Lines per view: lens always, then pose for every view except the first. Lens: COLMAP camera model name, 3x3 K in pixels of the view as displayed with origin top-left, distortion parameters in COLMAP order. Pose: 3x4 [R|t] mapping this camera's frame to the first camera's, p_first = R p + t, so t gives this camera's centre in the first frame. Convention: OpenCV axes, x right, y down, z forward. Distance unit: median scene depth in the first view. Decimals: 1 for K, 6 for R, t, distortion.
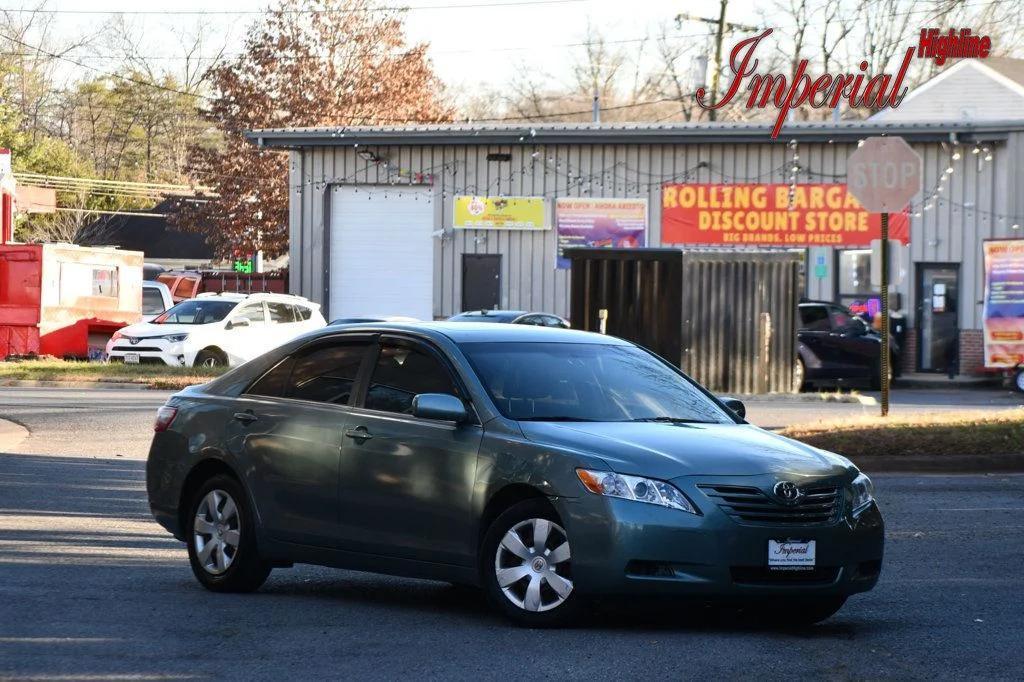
lens RADIAL K [[6938.5, 0, 512.0], [0, 6938.5, 341.0], [0, 0, 1]] dist [1.245797, 10.444980]
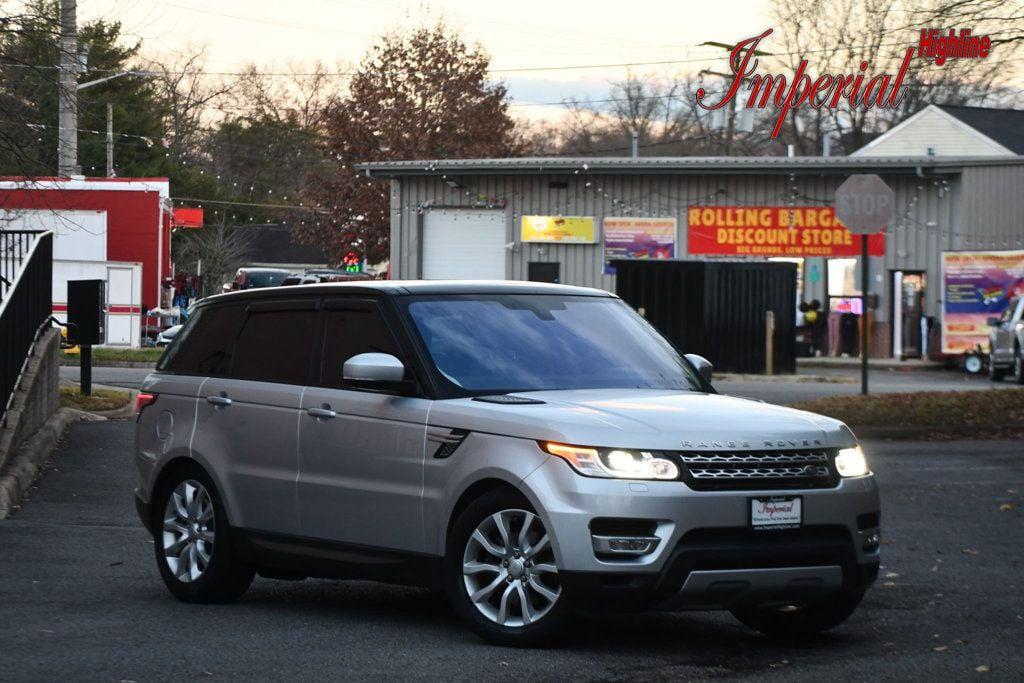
lens RADIAL K [[6938.5, 0, 512.0], [0, 6938.5, 341.5], [0, 0, 1]] dist [1.245797, 10.444980]
pose [[0.999999, 0.001047, -0.000840, -0.009131], [-0.001038, 0.999942, 0.010711, -0.011676], [0.000851, -0.010710, 0.999942, -0.255503]]
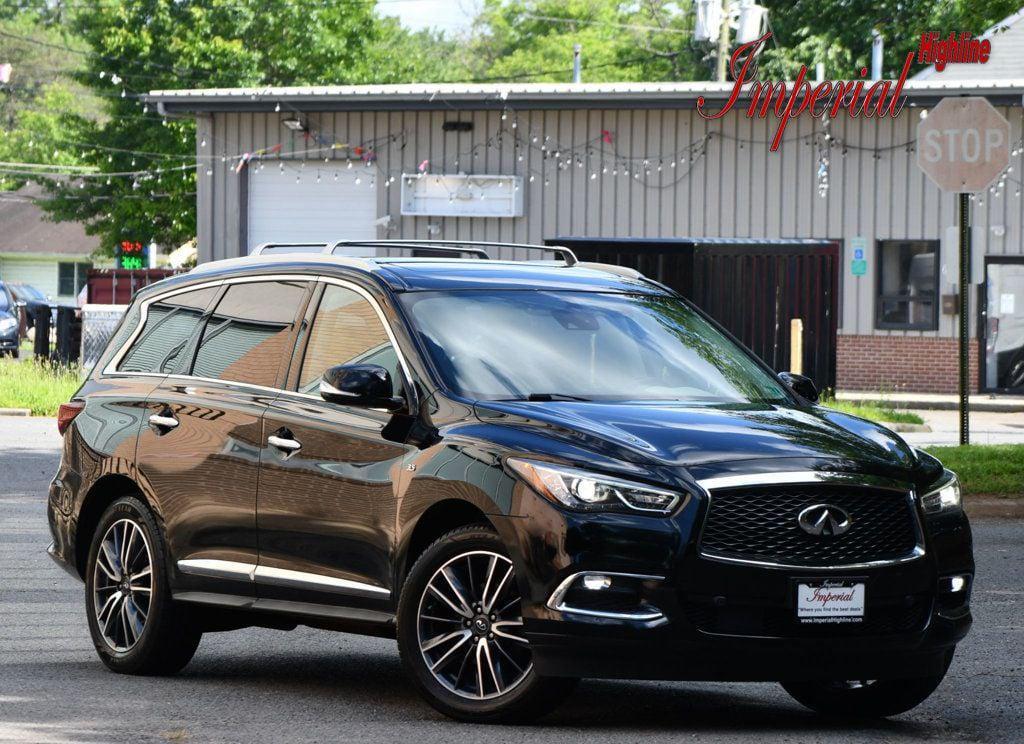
lens RADIAL K [[7083.6, 0, 512.0], [0, 7083.6, 372.0], [0, 0, 1]] dist [0.909348, 42.042204]
pose [[0.999189, -0.002492, 0.040199, -0.028805], [0.002316, 0.999988, 0.004414, -0.001637], [-0.040209, -0.004317, 0.999182, 0.179911]]
